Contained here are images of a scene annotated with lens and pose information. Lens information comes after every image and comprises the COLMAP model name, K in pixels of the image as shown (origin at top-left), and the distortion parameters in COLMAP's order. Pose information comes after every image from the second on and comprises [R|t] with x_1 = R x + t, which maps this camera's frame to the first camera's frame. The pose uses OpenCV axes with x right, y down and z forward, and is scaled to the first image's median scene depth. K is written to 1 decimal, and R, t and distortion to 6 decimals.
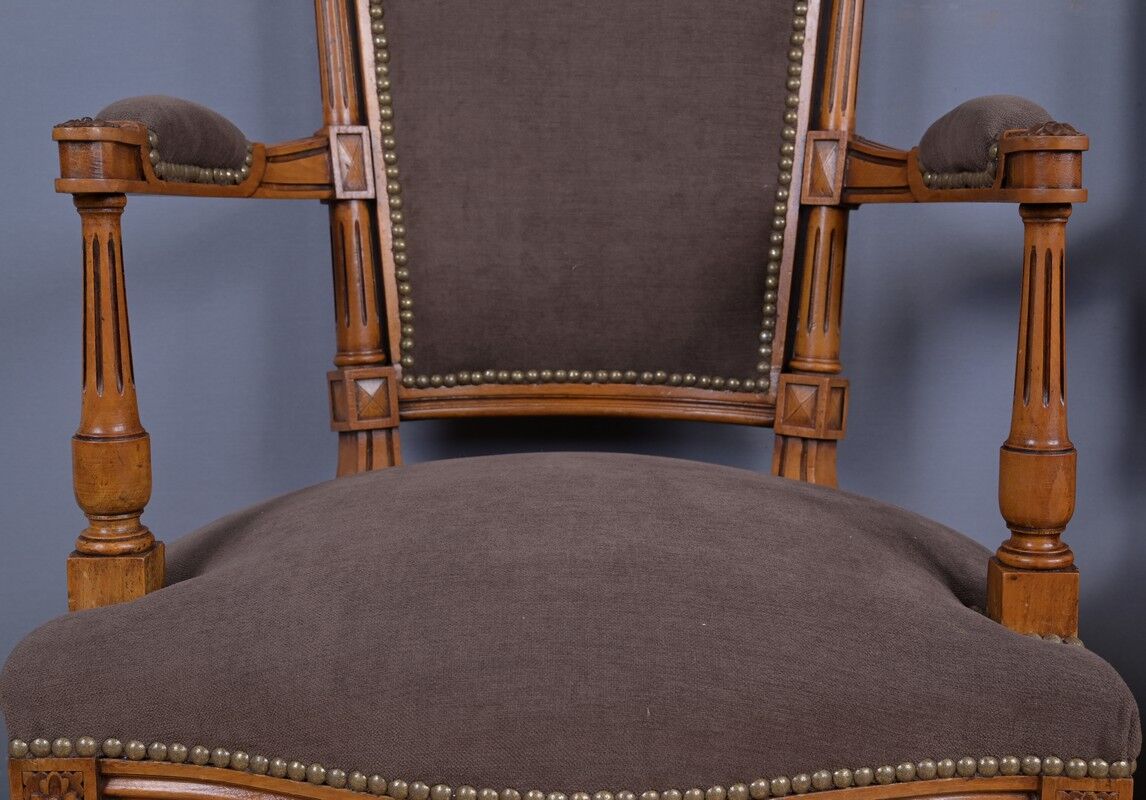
lens RADIAL K [[1446.9, 0, 576.4], [0, 1446.9, 398.4], [0, 0, 1]] dist [-0.030657, 0.000000]
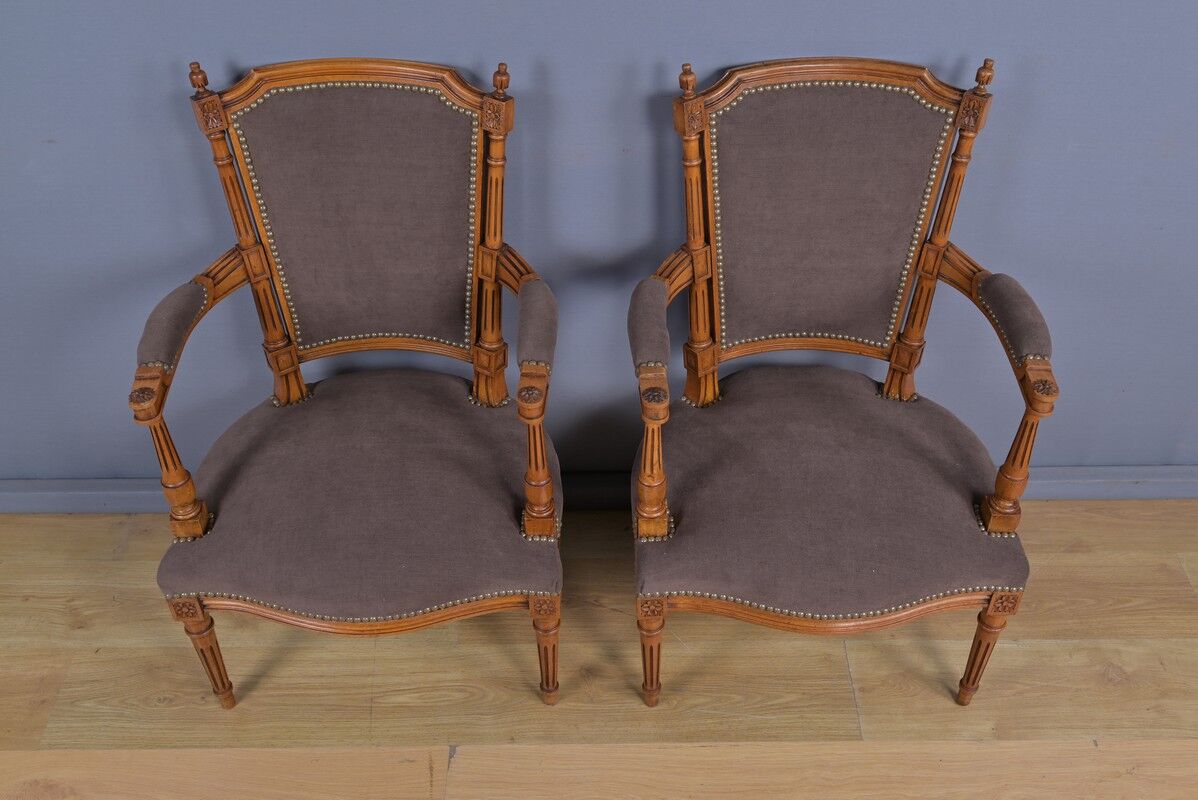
lens RADIAL K [[1157.6, 0, 595.5], [0, 1157.6, 400.9], [0, 0, 1]] dist [-0.015398, 0.000000]
pose [[0.998944, -0.032210, 0.032751, 0.261921], [0.009055, 0.837061, 0.547034, -0.886815], [-0.045034, -0.546160, 0.836470, -0.488997]]
